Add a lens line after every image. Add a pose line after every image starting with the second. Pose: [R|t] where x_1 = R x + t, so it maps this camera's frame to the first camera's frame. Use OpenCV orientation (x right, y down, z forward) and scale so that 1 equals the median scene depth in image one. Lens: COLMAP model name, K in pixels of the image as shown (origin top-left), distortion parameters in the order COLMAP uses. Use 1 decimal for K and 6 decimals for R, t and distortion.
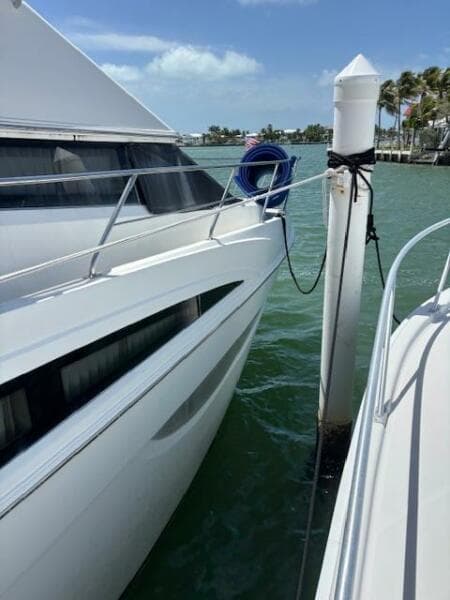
lens RADIAL K [[462.8, 0, 213.1], [0, 462.8, 312.4], [0, 0, 1]] dist [0.069179, -0.063496]
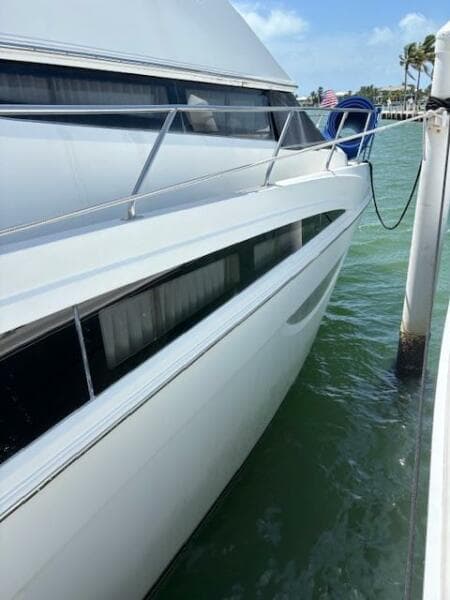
lens RADIAL K [[462.8, 0, 233.7], [0, 462.8, 303.1], [0, 0, 1]] dist [0.069179, -0.063496]
pose [[0.998457, 0.014567, -0.053576, -0.127359], [-0.011954, 0.998739, 0.048769, 0.094166], [0.054219, -0.048053, 0.997372, -0.181564]]
